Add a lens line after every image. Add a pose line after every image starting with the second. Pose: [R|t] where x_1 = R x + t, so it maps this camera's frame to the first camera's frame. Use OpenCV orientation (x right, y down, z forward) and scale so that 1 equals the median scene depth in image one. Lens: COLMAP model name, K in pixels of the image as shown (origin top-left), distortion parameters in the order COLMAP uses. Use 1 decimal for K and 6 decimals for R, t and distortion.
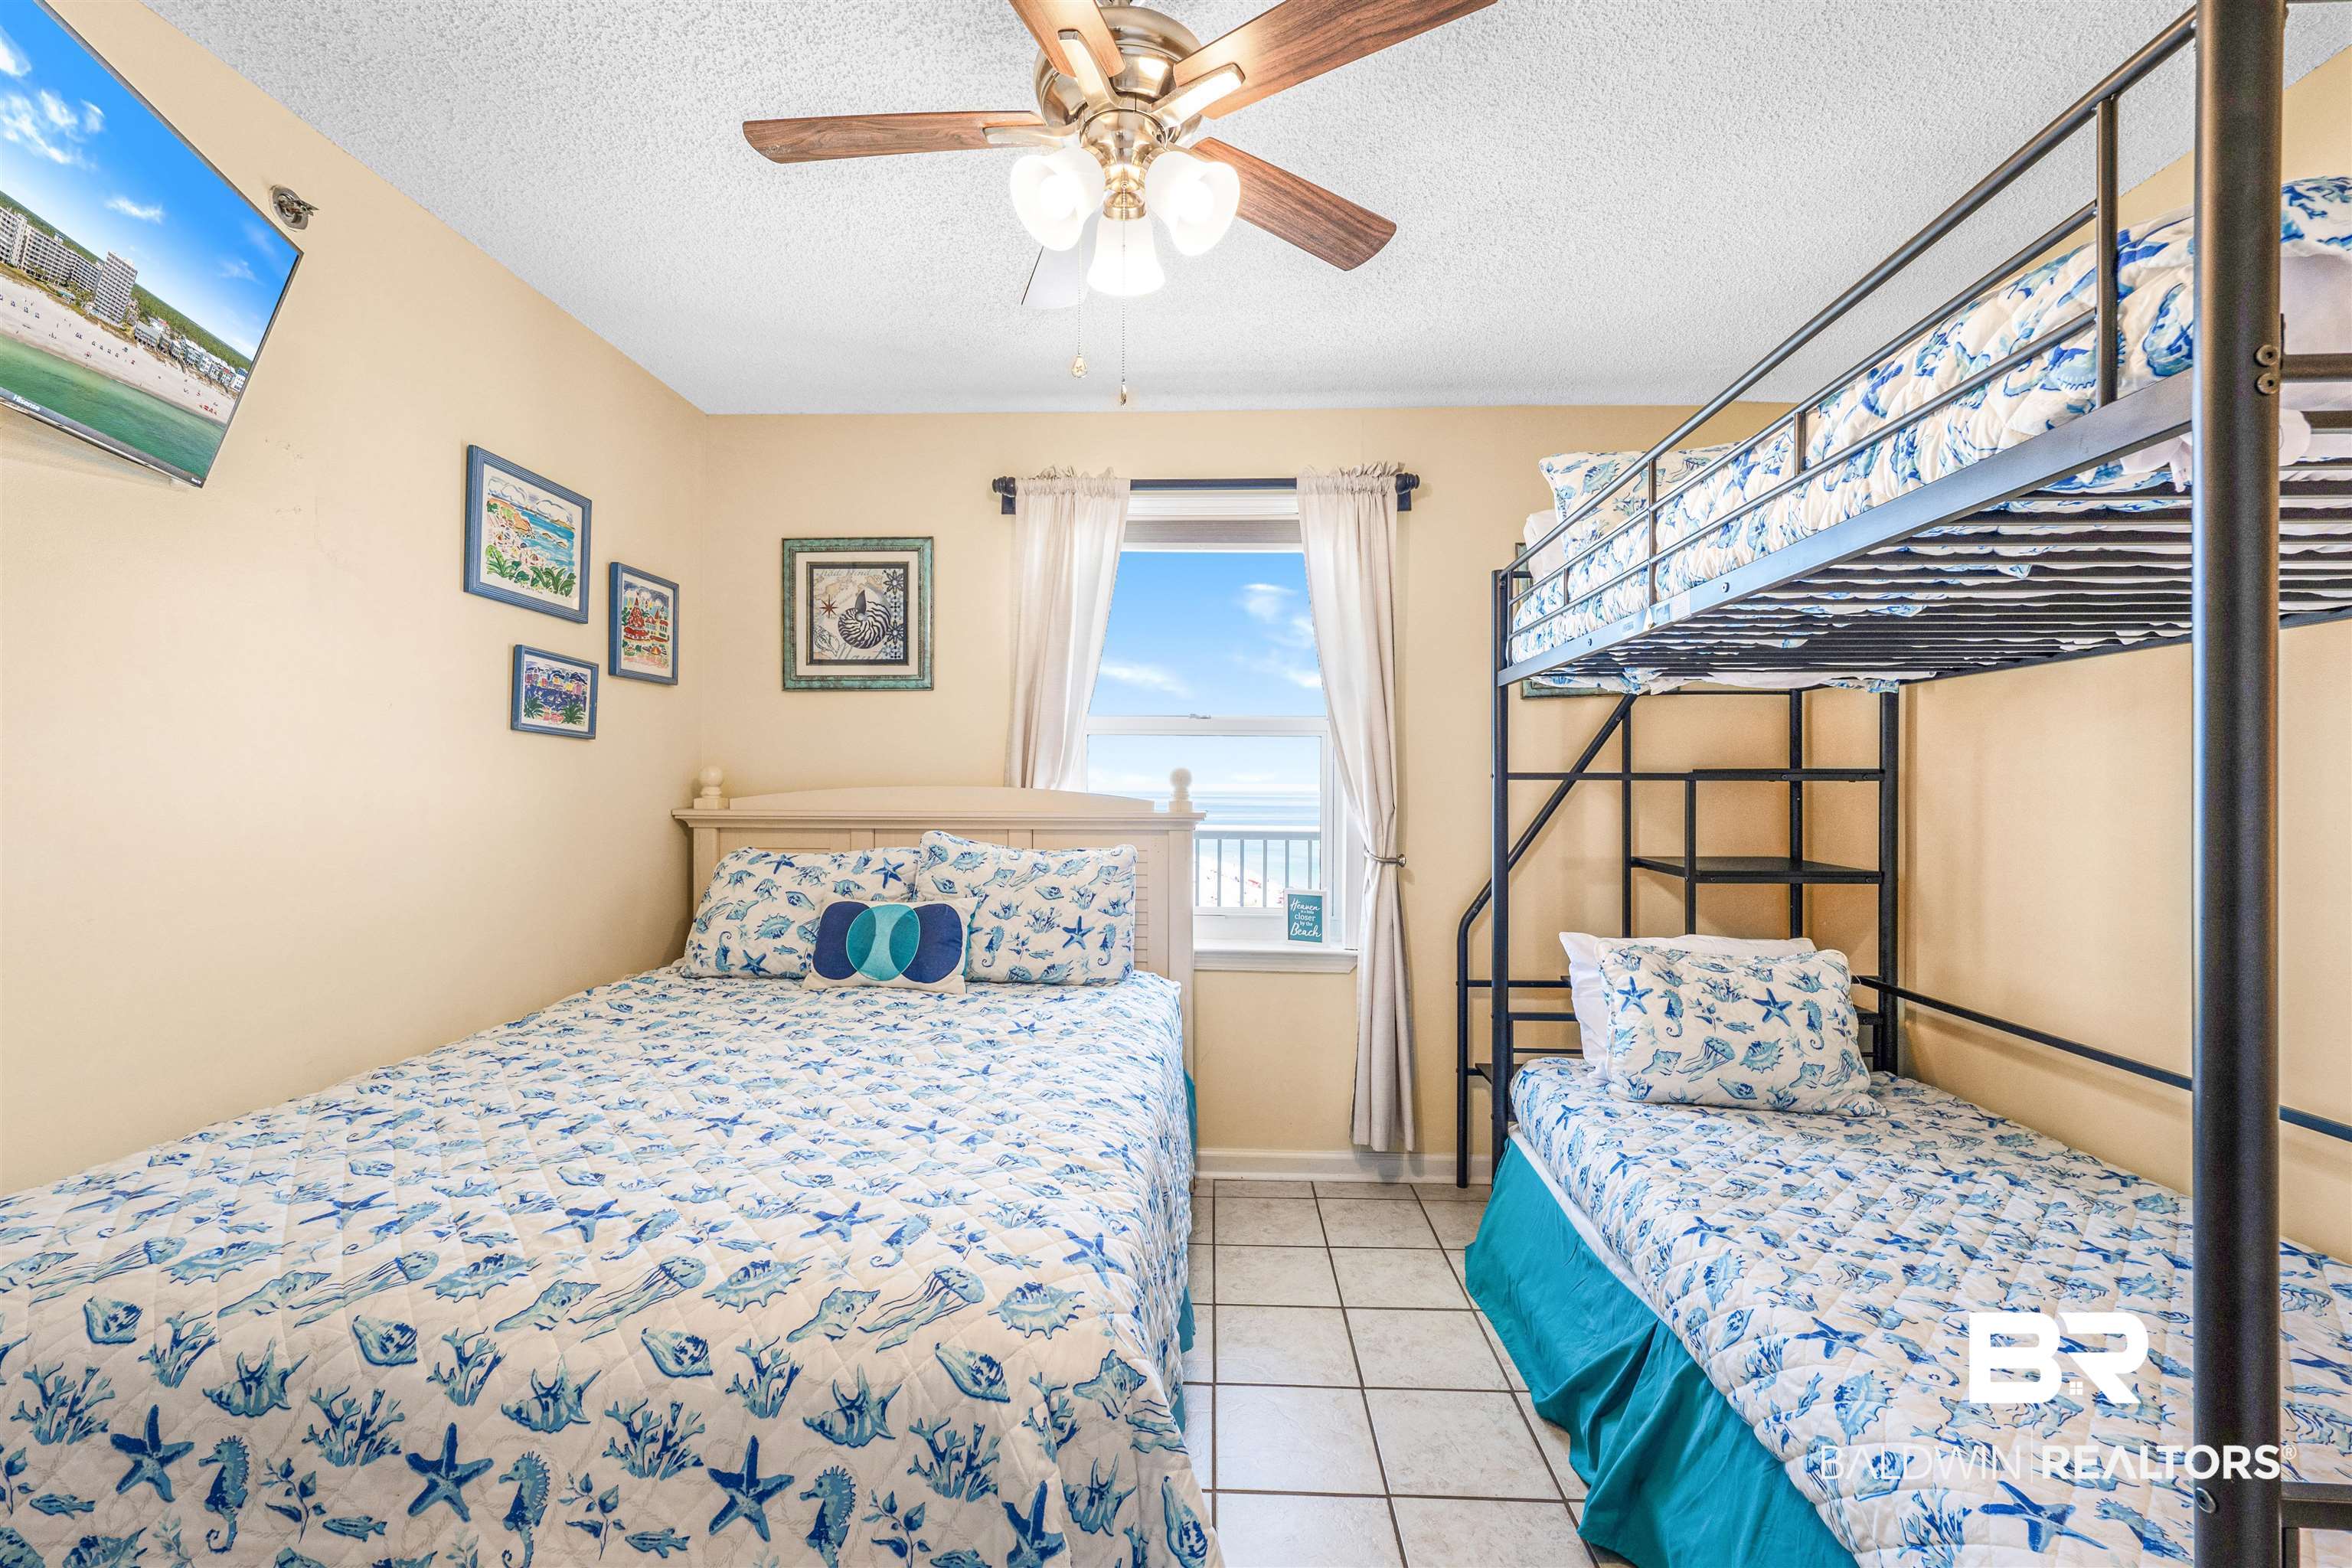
lens RADIAL K [[987.3, 0, 1176.0], [0, 987.3, 784.0], [0, 0, 1]] dist [0.000147, -0.000889]
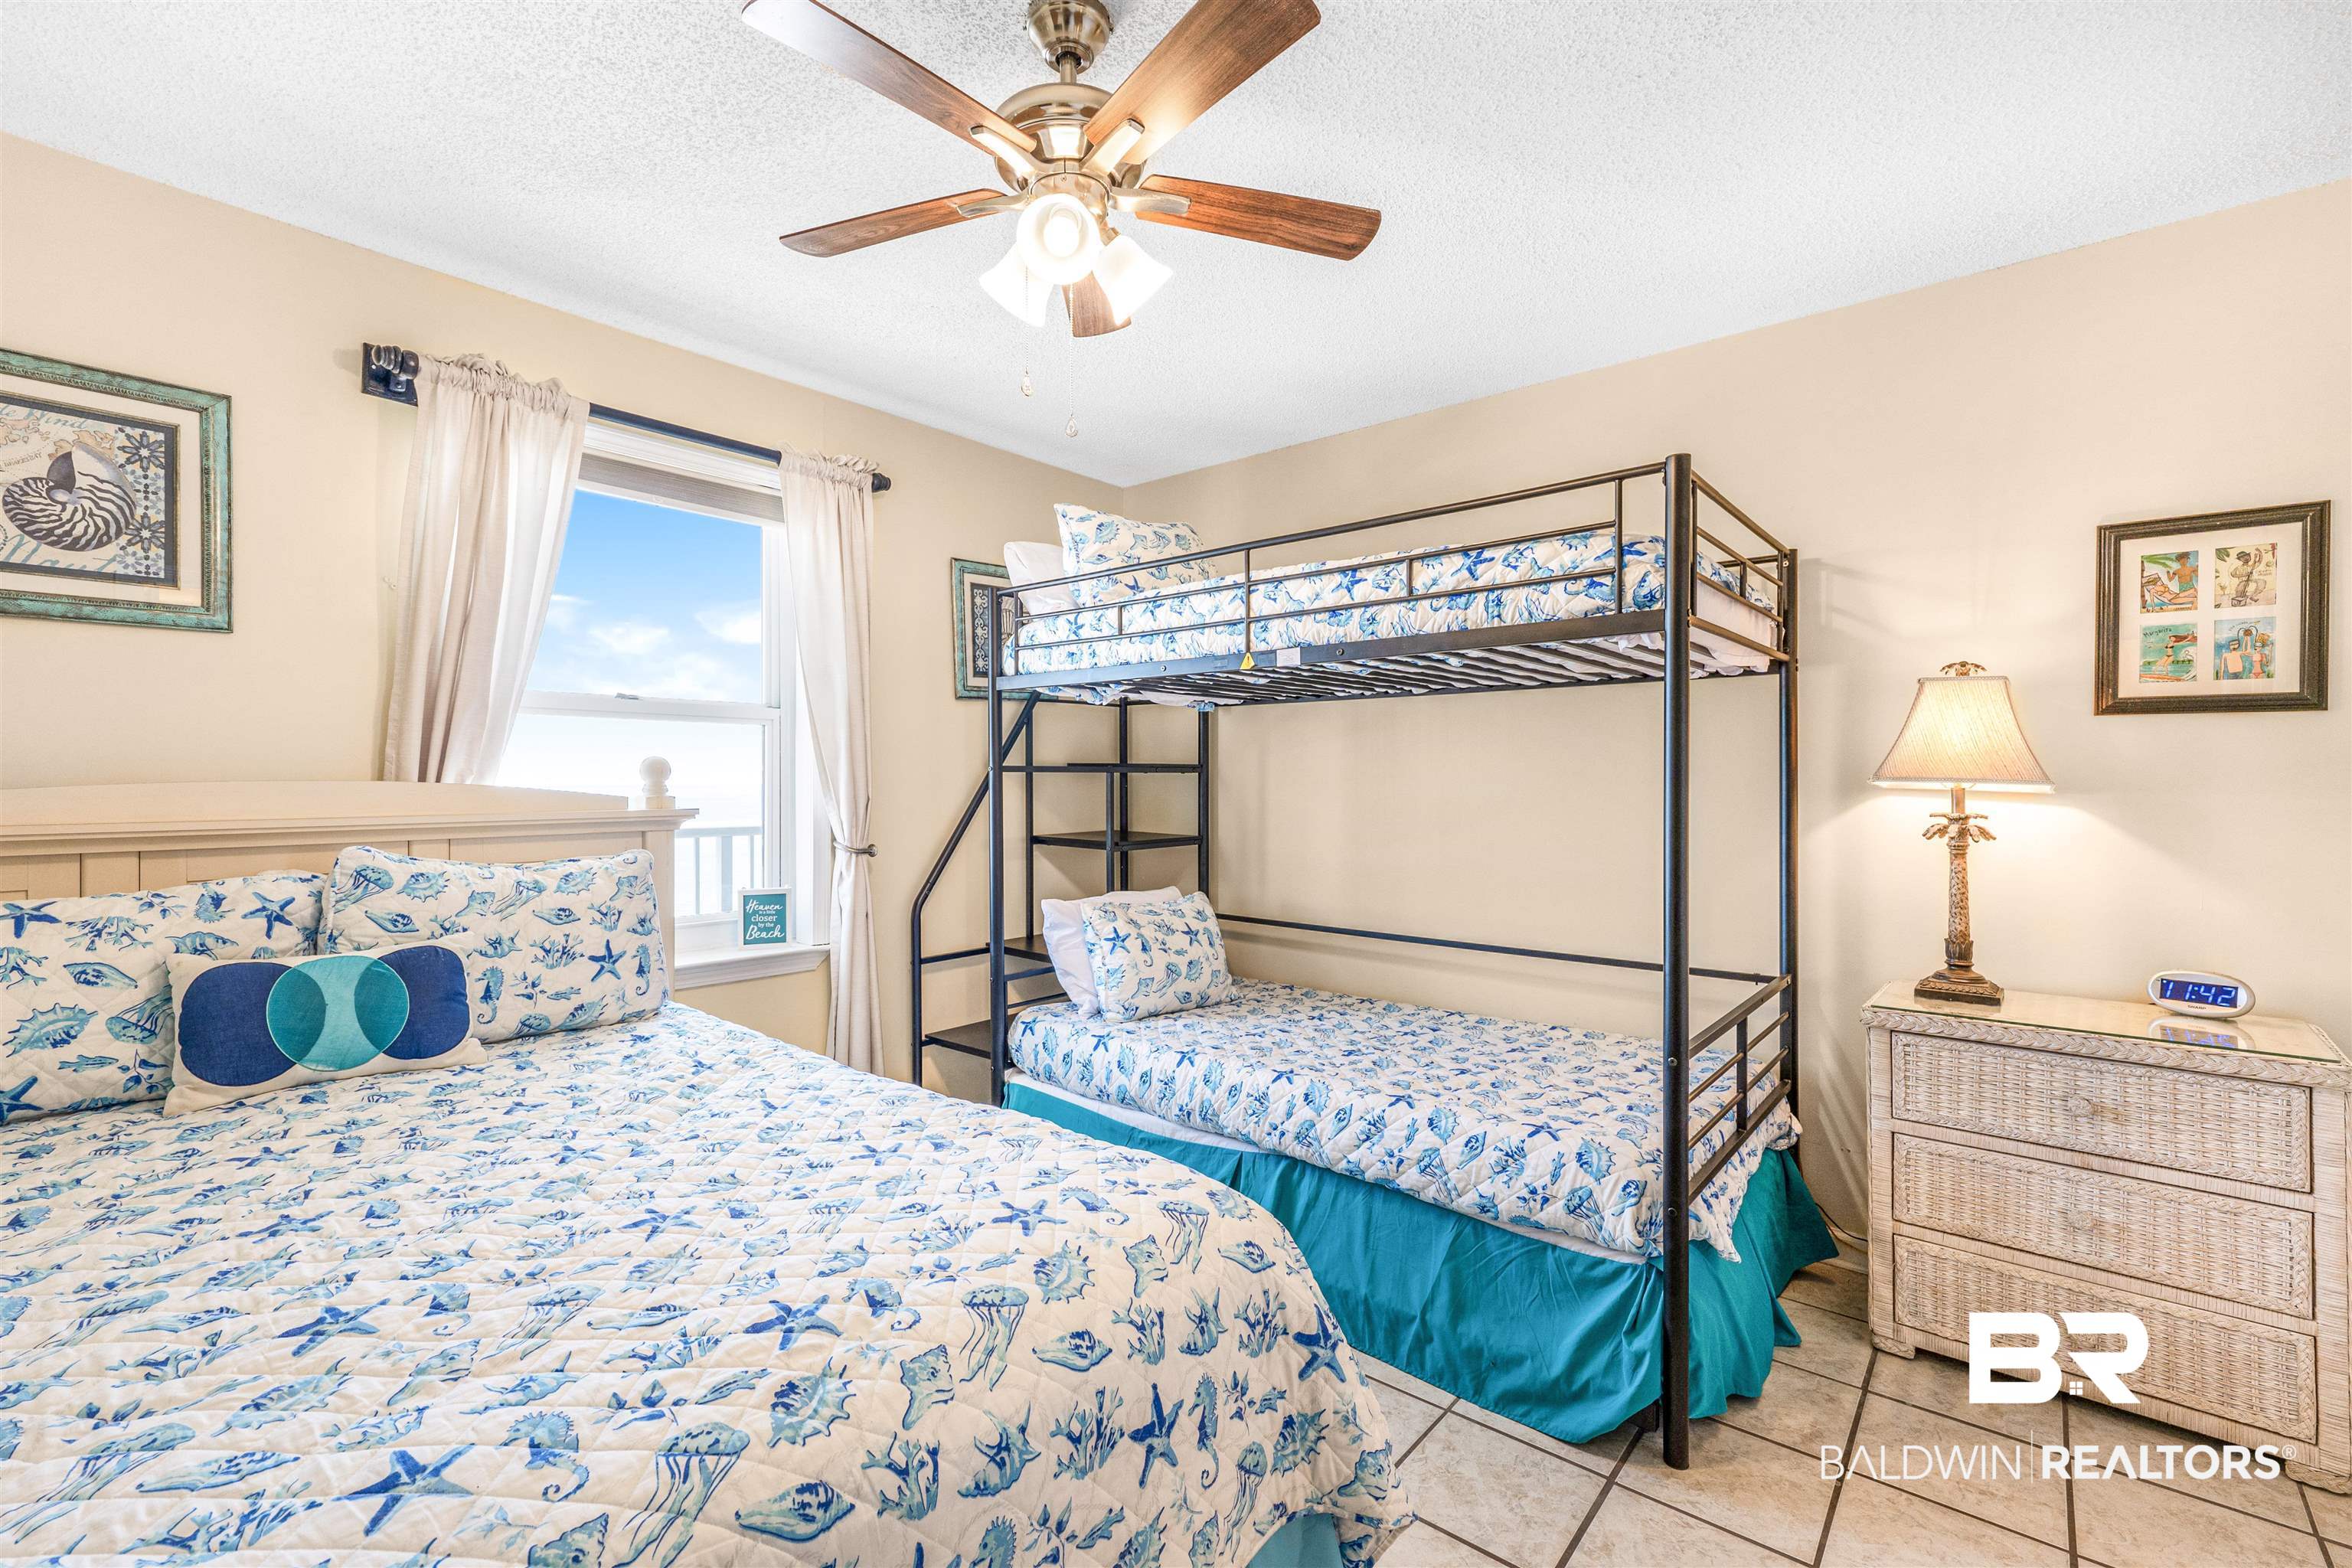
lens RADIAL K [[1050.2, 0, 1164.4], [0, 1050.2, 774.9], [0, 0, 1]] dist [0.003004, 0.000026]
pose [[0.604356, -0.002606, 0.796710, -0.530635], [0.000872, 0.999996, 0.002609, -0.004053], [-0.796714, -0.000883, 0.604356, 0.116441]]
